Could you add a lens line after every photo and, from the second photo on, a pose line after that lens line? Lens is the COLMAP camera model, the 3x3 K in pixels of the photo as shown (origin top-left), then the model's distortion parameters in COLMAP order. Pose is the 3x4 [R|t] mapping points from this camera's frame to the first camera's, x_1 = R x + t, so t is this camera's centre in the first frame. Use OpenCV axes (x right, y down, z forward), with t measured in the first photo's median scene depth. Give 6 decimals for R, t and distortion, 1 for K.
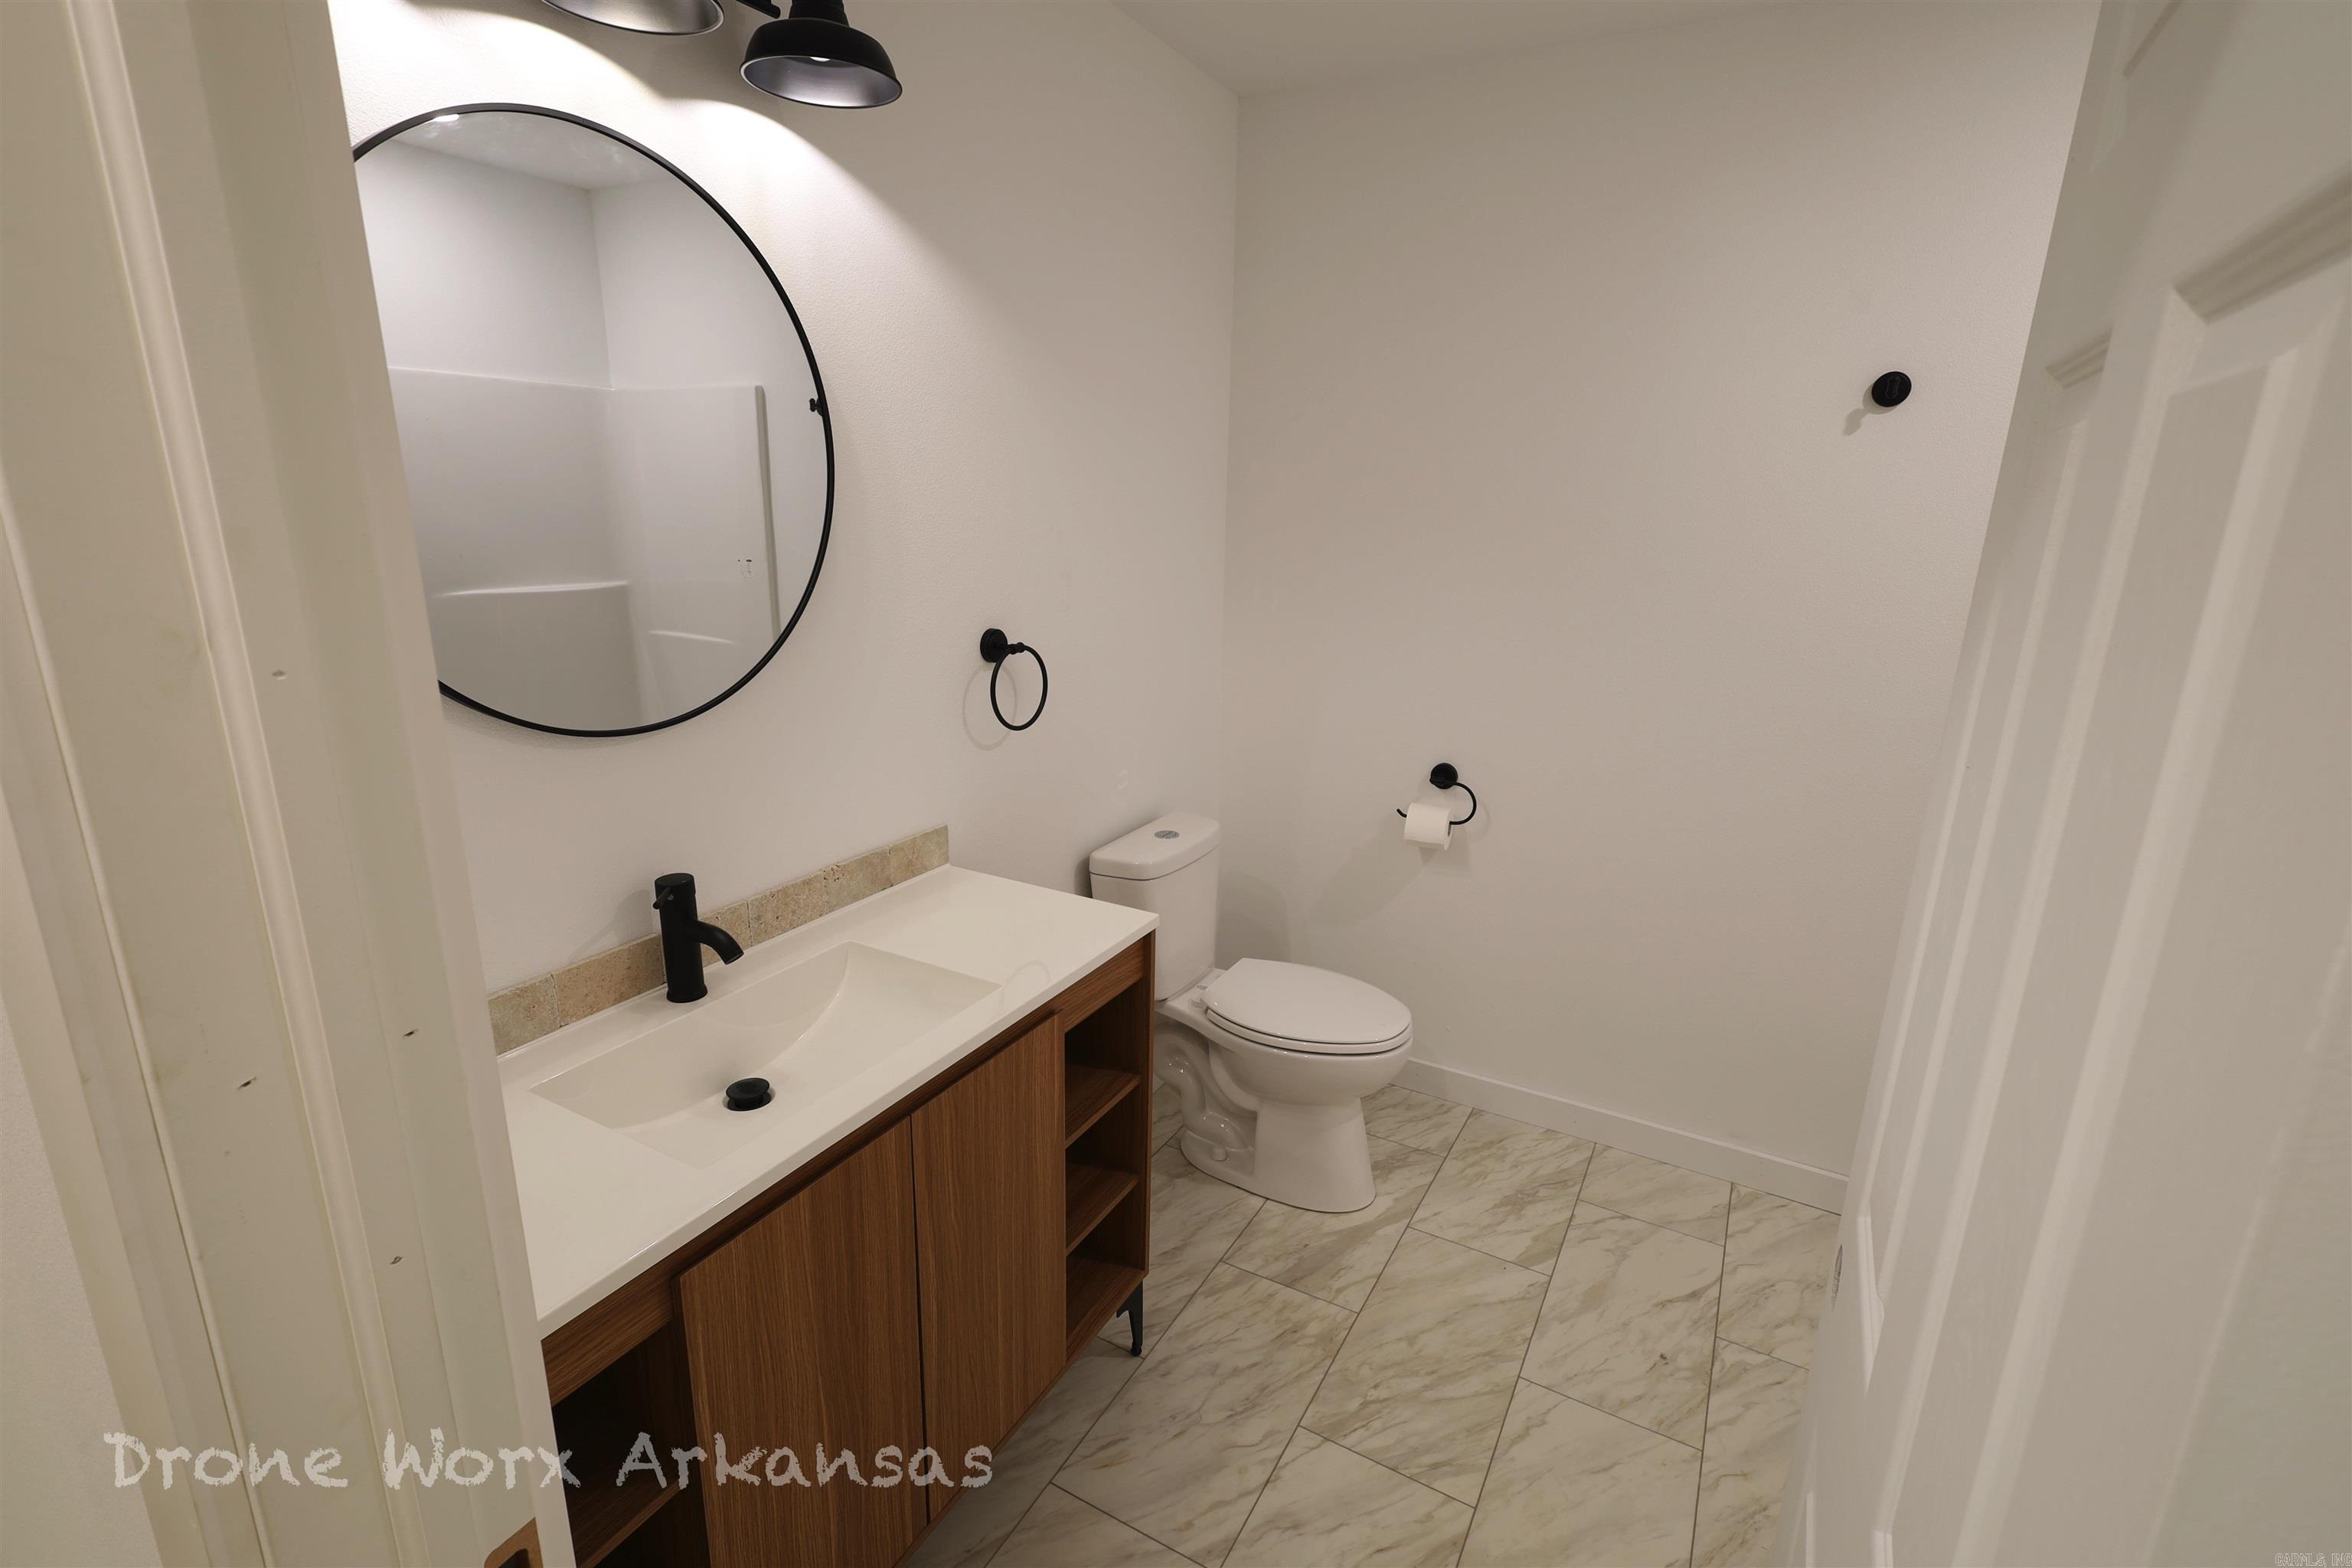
lens RADIAL K [[1087.6, 0, 1176.0], [0, 1087.6, 782.0], [0, 0, 1]] dist [0.001412, 0.001617]
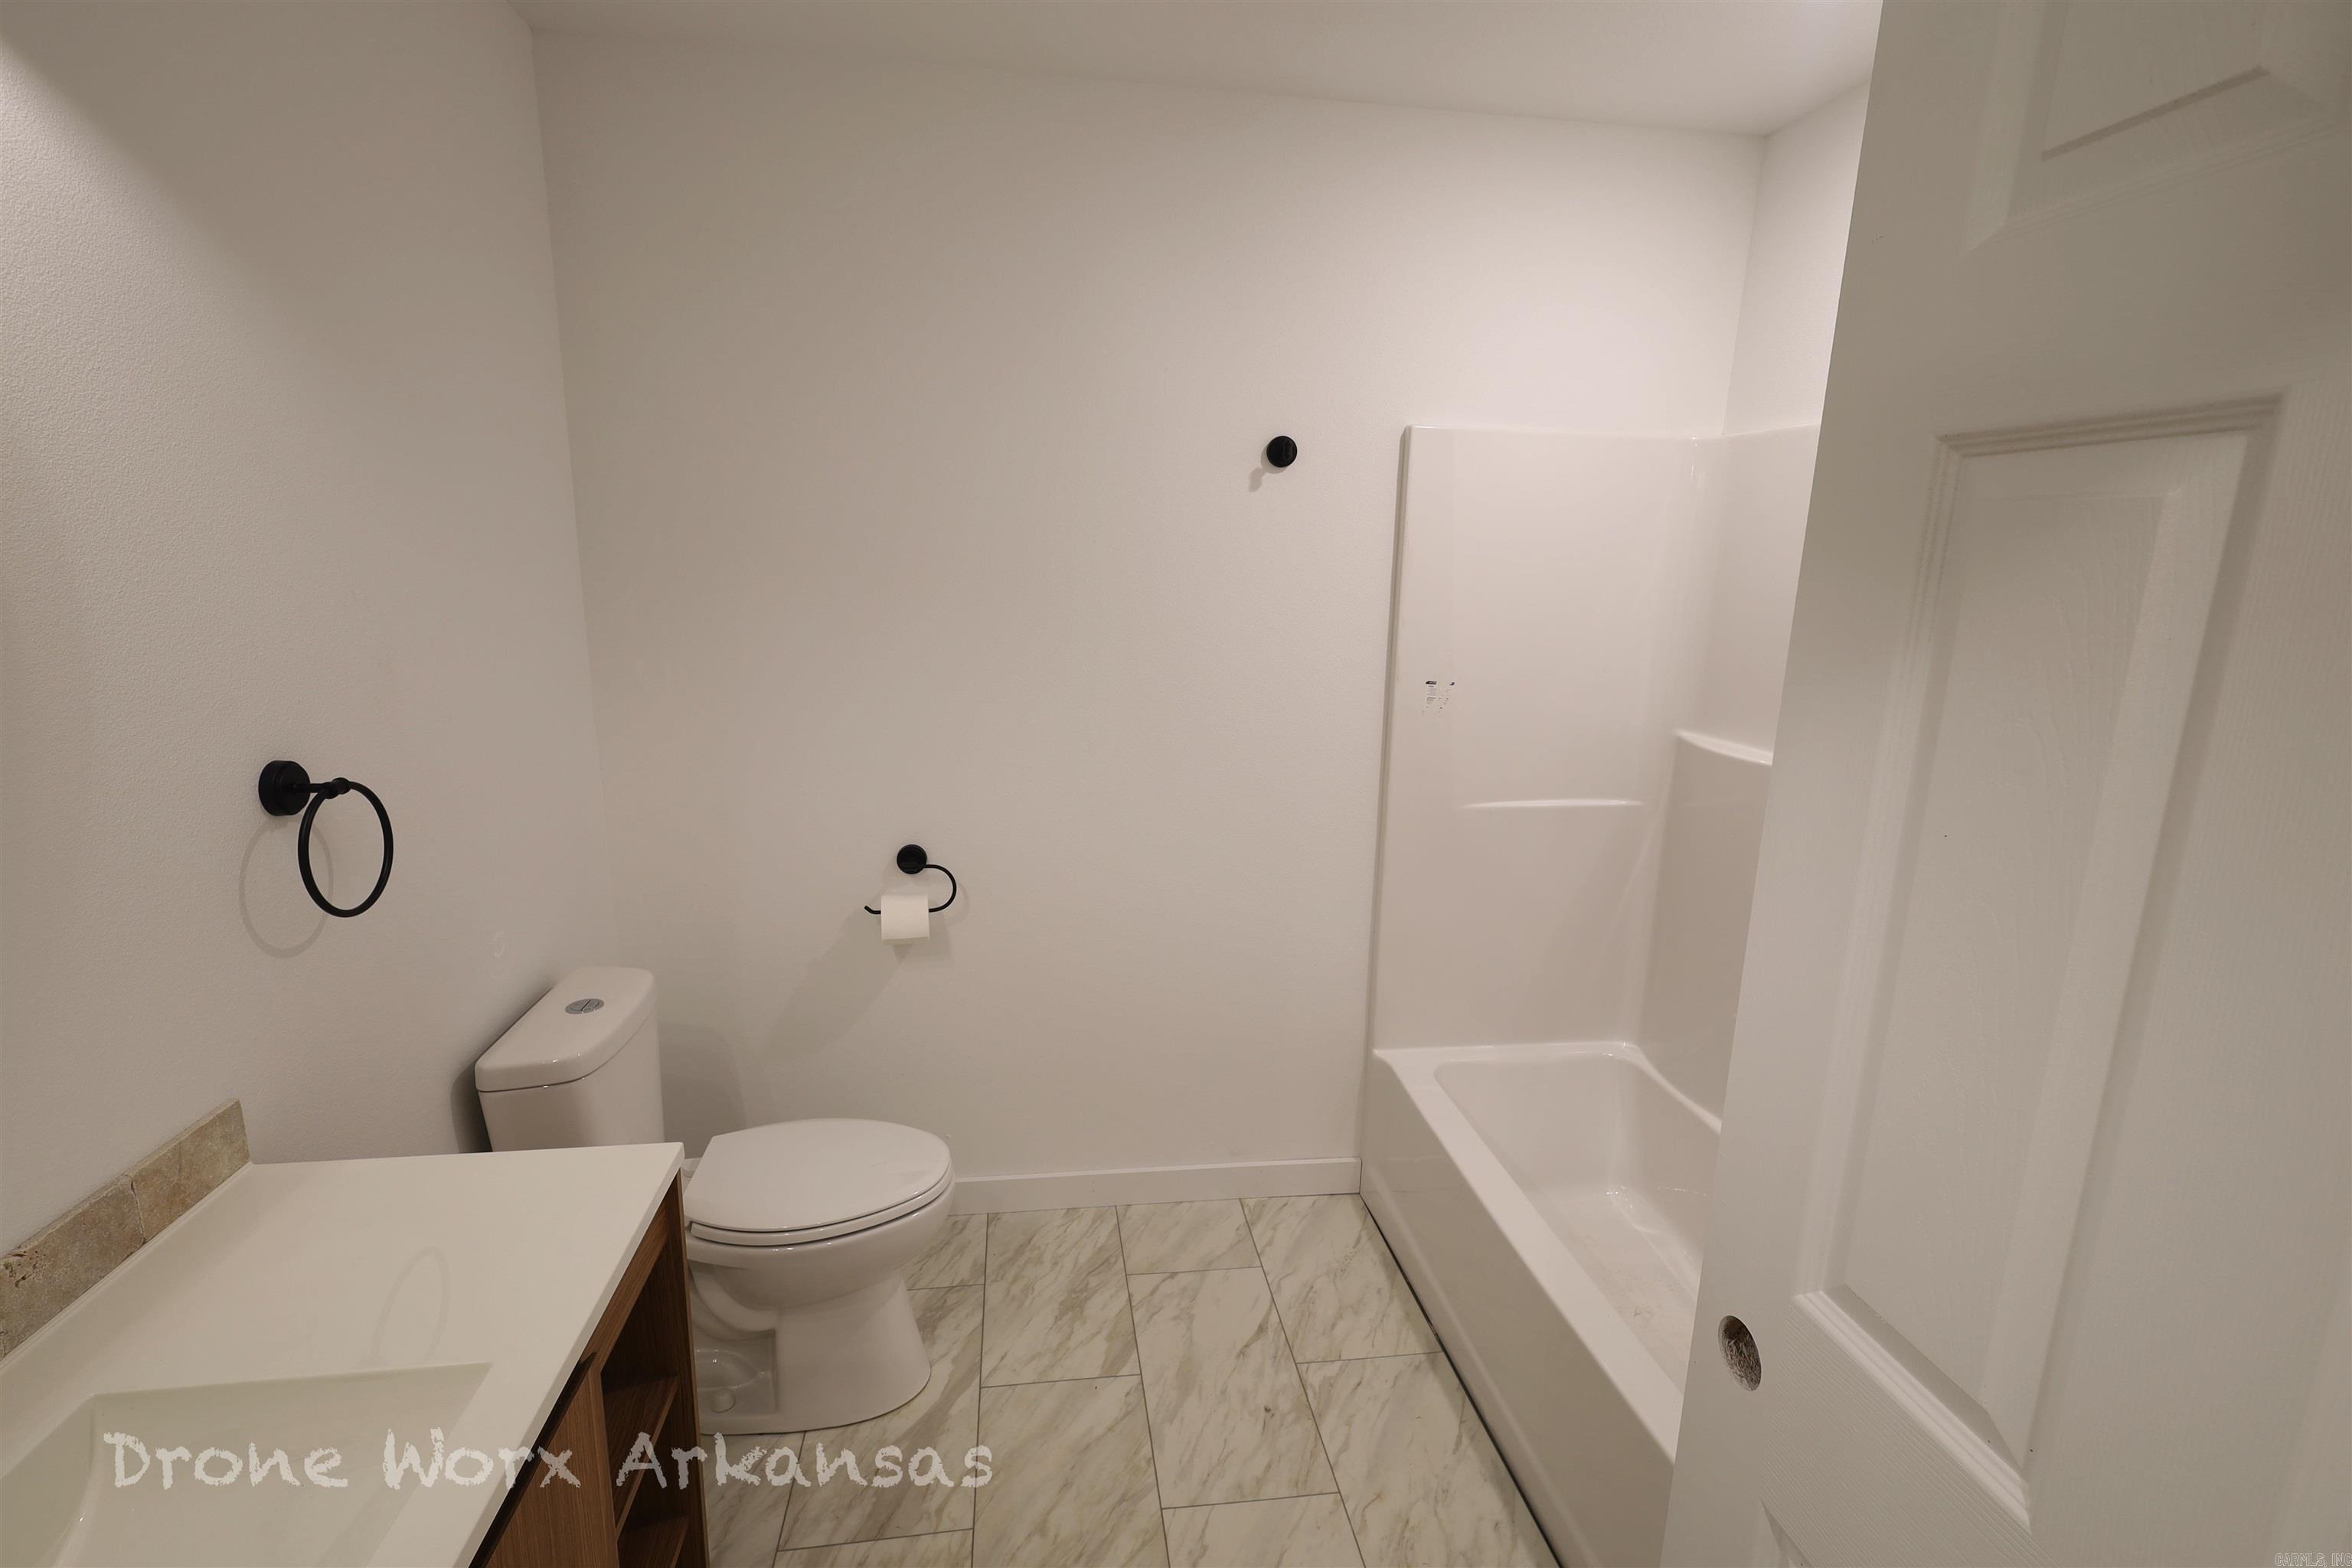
lens RADIAL K [[1087.6, 0, 1171.5], [0, 1087.6, 783.0], [0, 0, 1]] dist [0.001412, 0.001617]
pose [[0.794801, -0.127774, 0.593266, -0.108514], [0.151830, 0.988361, 0.009459, -0.045437], [-0.587570, 0.082557, 0.804951, 0.166765]]
